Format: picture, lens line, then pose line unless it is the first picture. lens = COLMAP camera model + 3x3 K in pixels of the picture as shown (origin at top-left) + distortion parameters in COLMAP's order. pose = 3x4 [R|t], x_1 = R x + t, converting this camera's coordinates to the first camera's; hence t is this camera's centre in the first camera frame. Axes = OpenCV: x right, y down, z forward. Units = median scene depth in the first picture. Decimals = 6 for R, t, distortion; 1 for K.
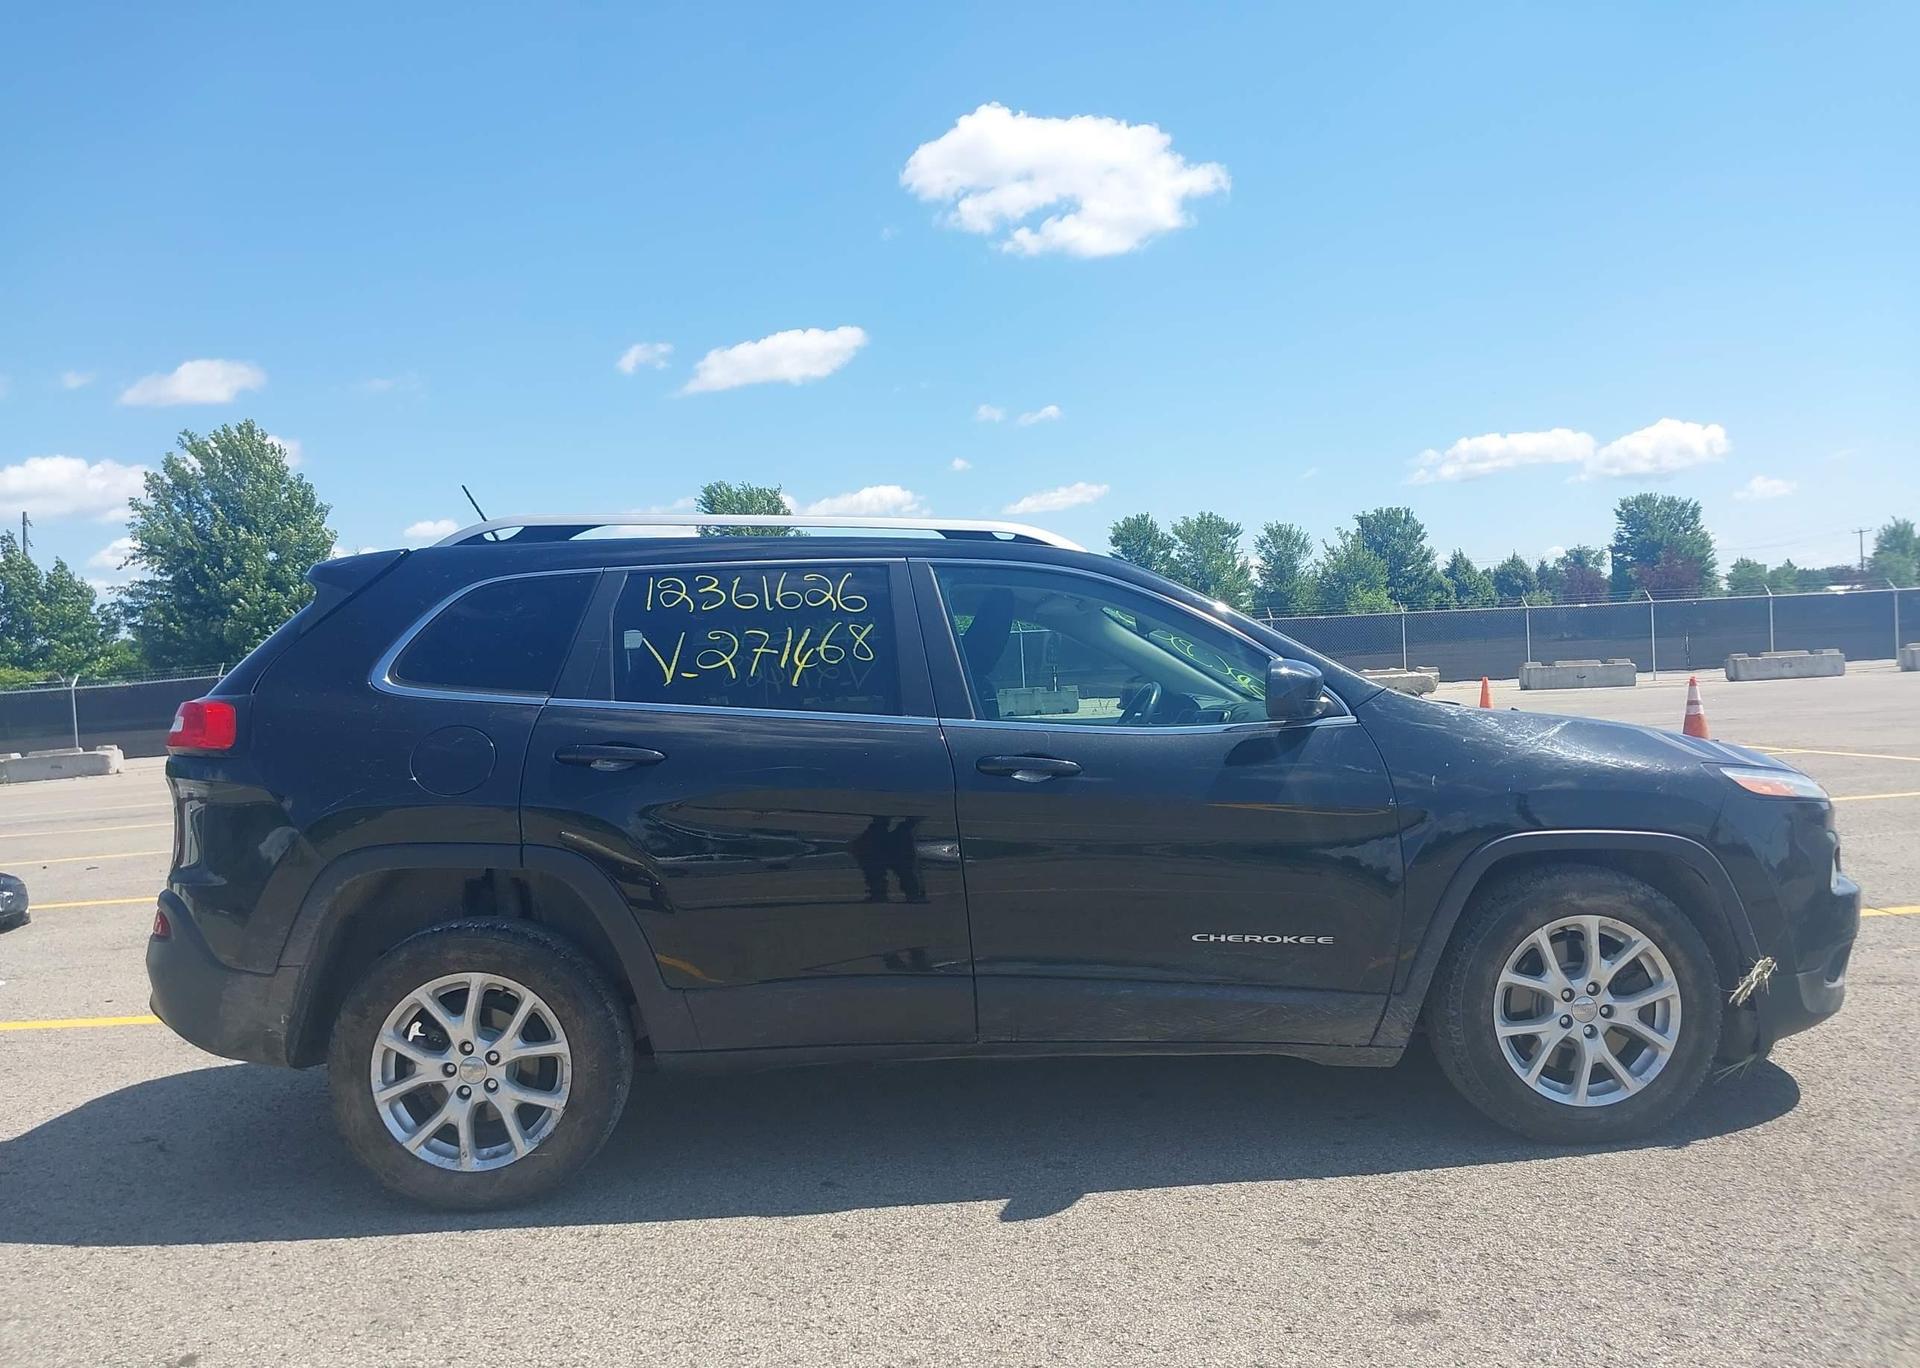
lens RADIAL K [[1509.7, 0, 960.0], [0, 1509.7, 684.0], [0, 0, 1]] dist [0.092529, -0.259776]
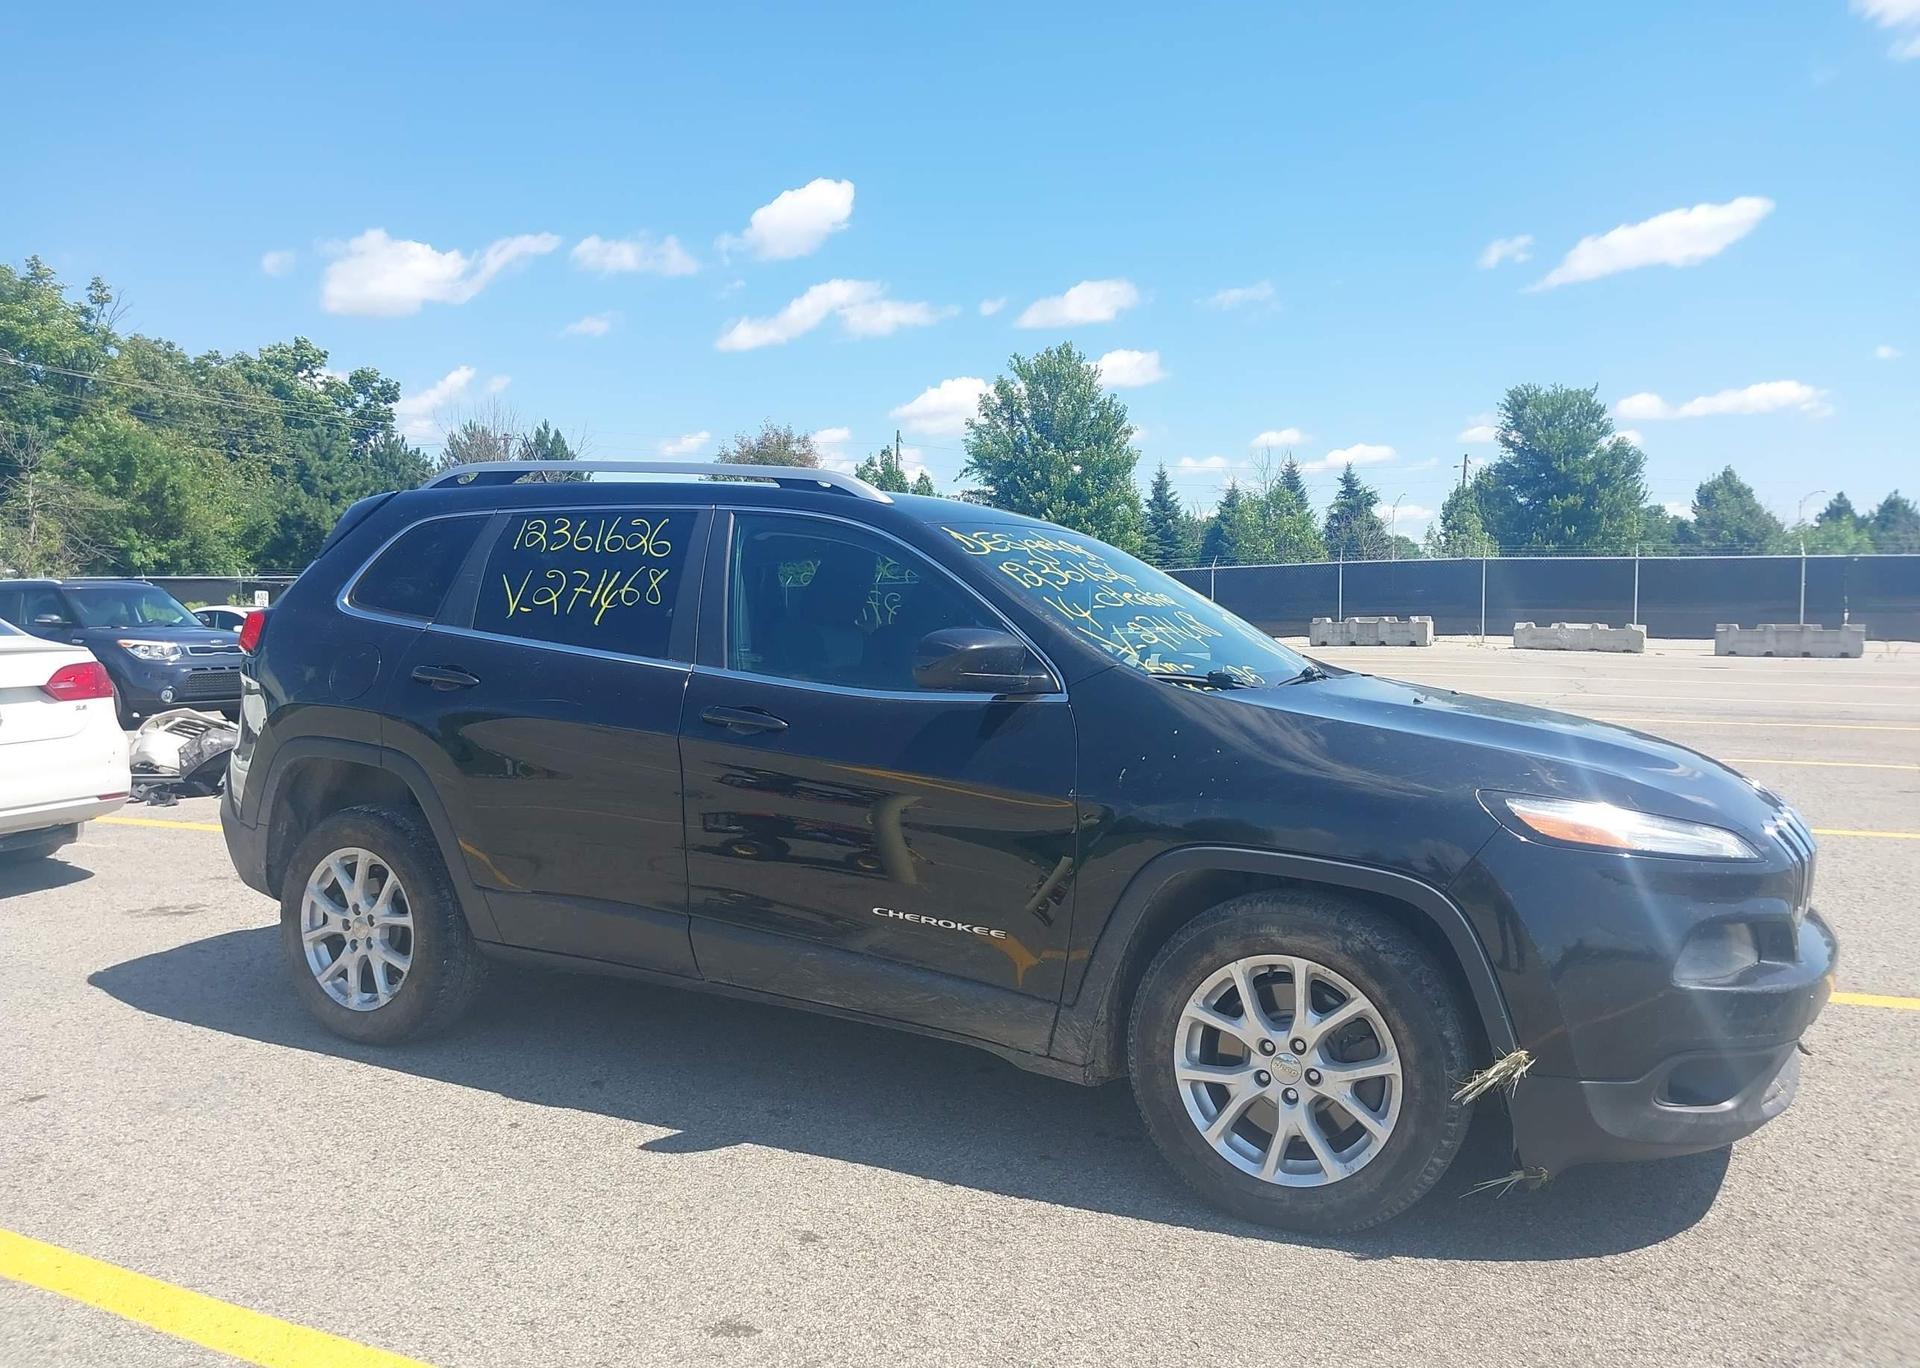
lens RADIAL K [[1484.9, 0, 936.4], [0, 1484.9, 707.5], [0, 0, 1]] dist [0.105114, -0.184501]
pose [[0.853446, 0.082345, -0.514635, 0.649879], [-0.042816, 0.995179, 0.088232, -0.044217], [0.519419, -0.053267, 0.852858, 0.220137]]
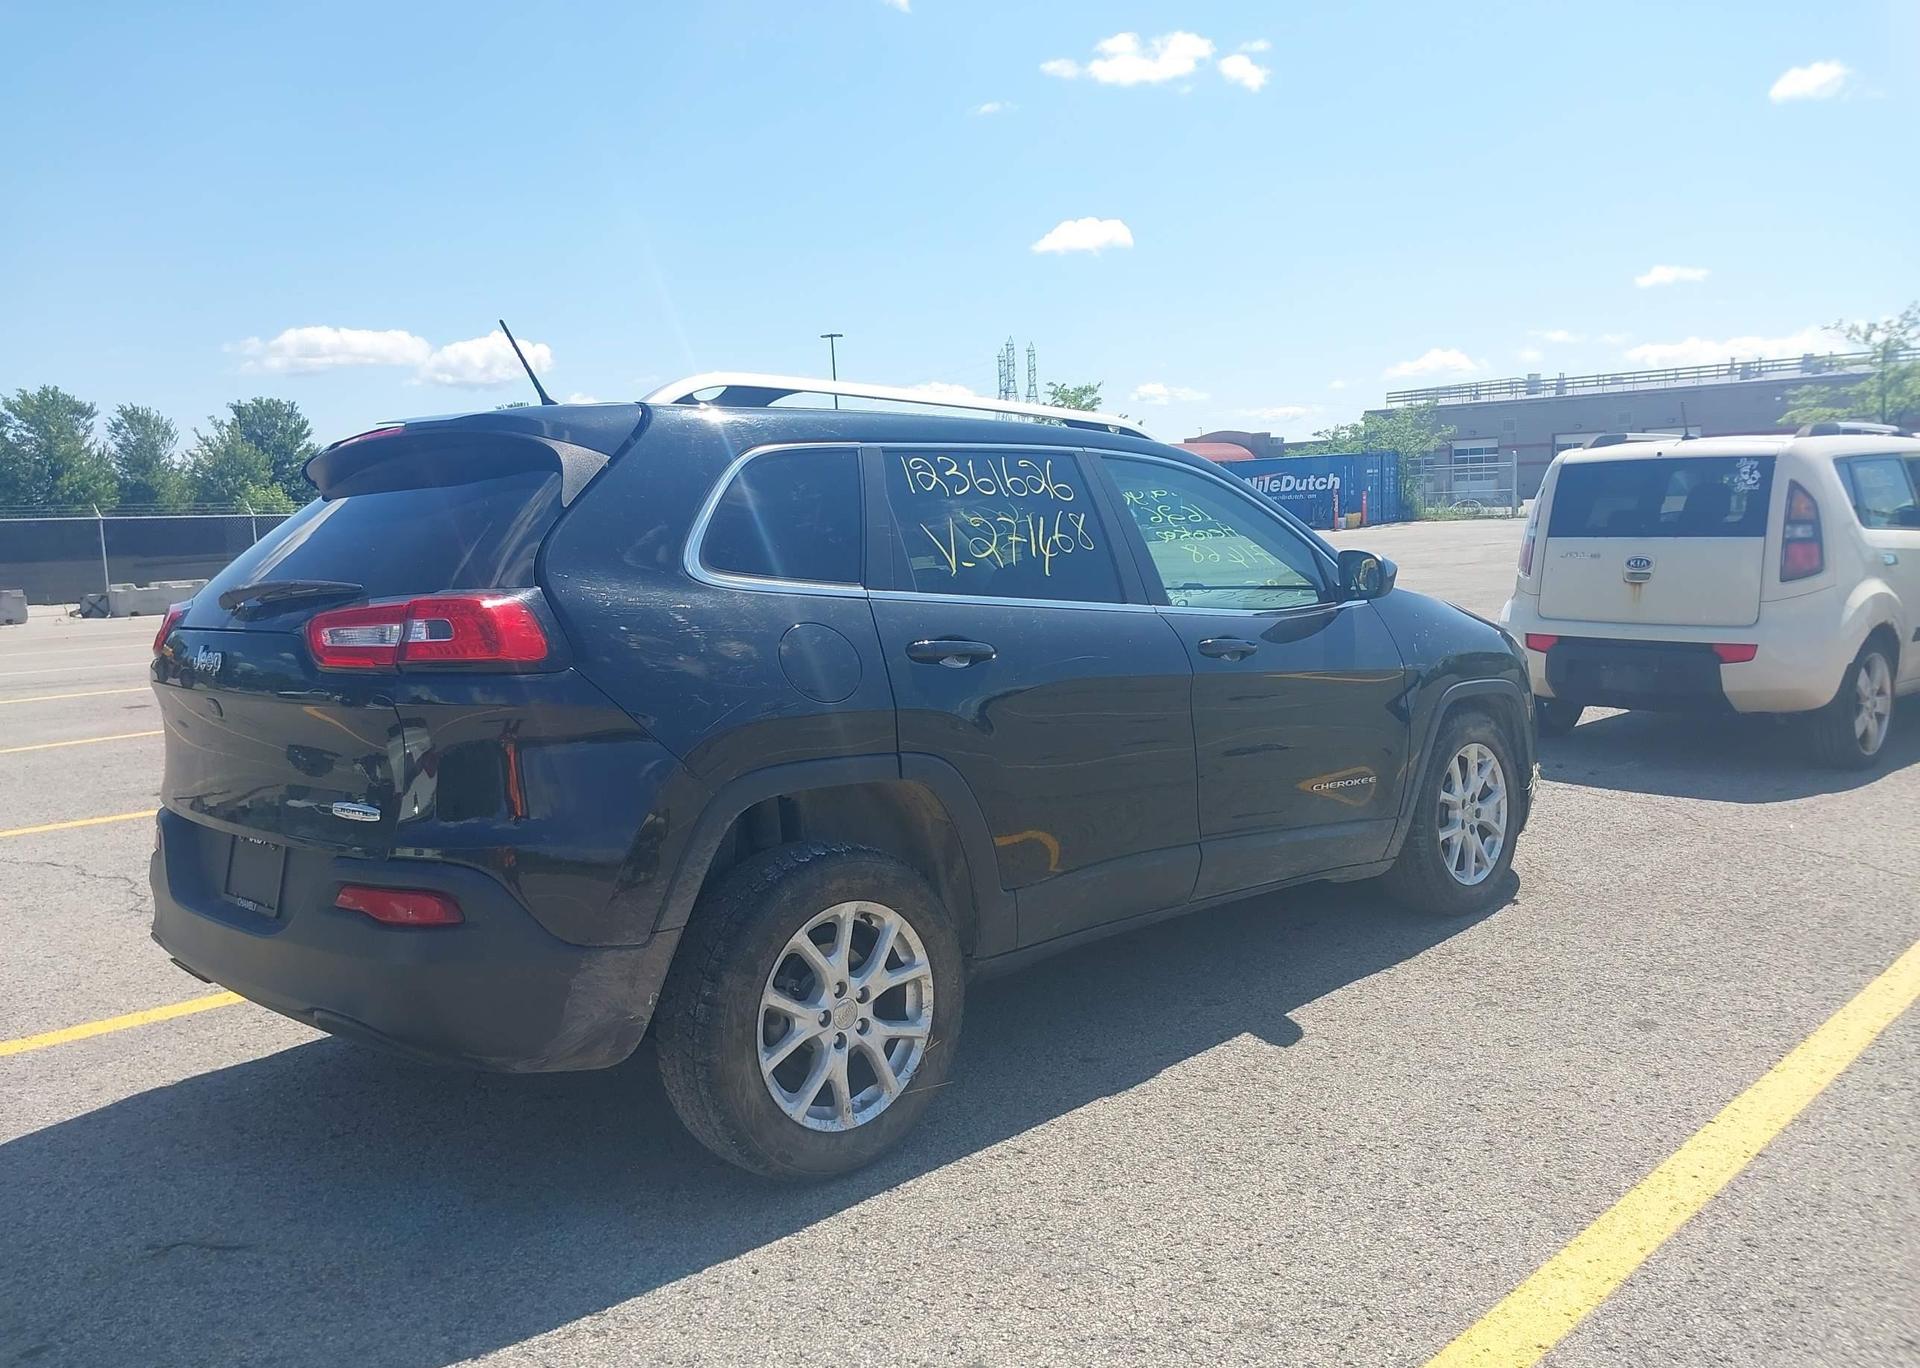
lens RADIAL K [[1507.5, 0, 960.0], [0, 1507.5, 684.0], [0, 0, 1]] dist [0.058080, -0.085071]
pose [[0.744764, -0.050194, 0.665438, -0.813406], [0.007652, 0.997744, 0.066695, 0.006193], [-0.667284, -0.044581, 0.743468, 0.306369]]
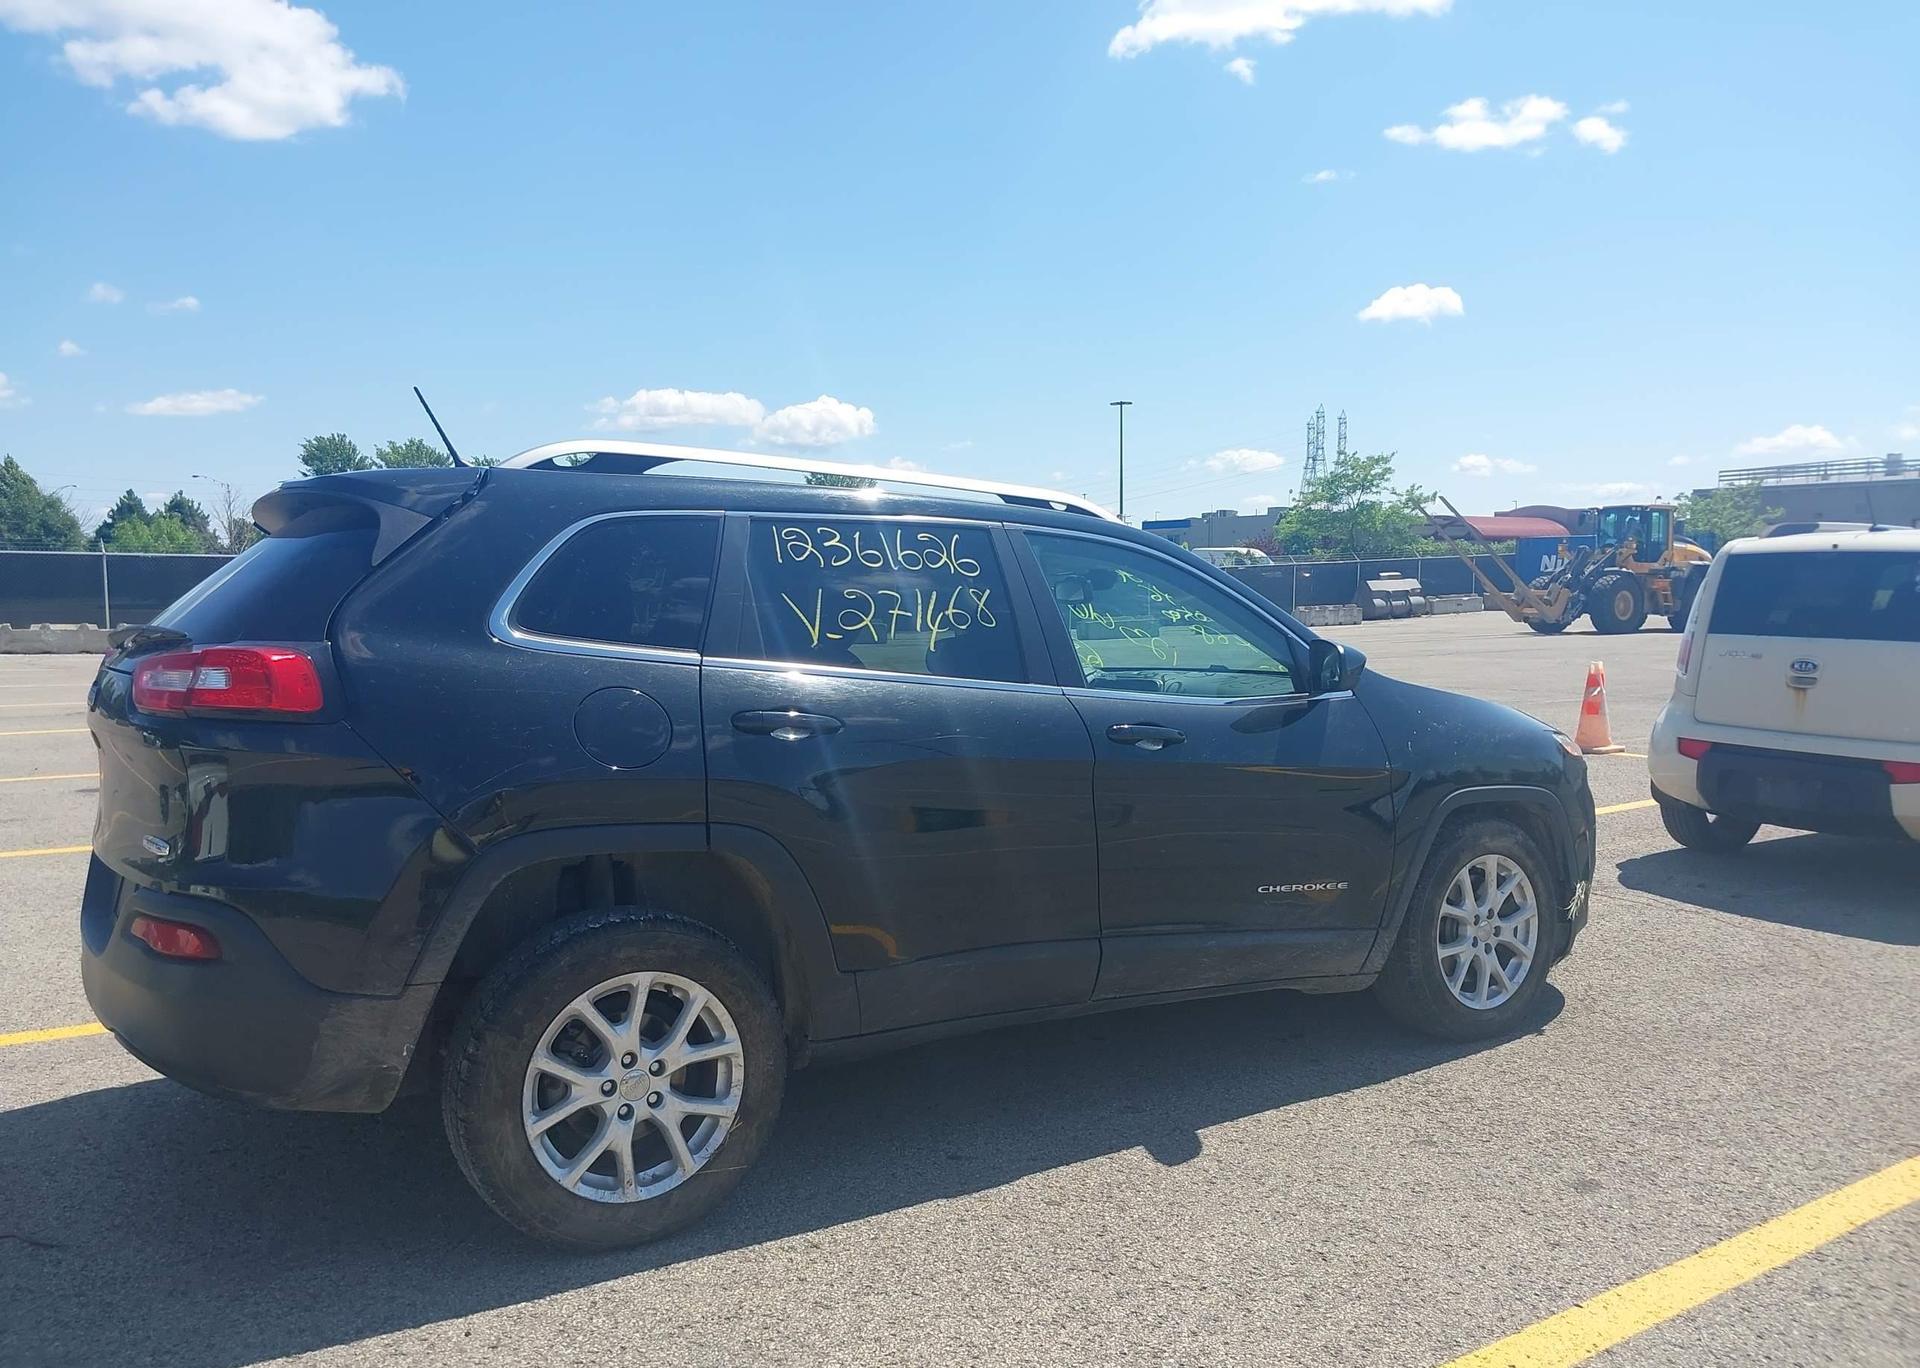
lens RADIAL K [[1507.5, 0, 960.0], [0, 1507.5, 684.0], [0, 0, 1]] dist [0.058080, -0.085071]
pose [[0.859752, 0.017158, 0.510423, -0.586317], [-0.036651, 0.998931, 0.028156, -0.005324], [-0.509395, -0.042914, 0.859462, 0.166913]]
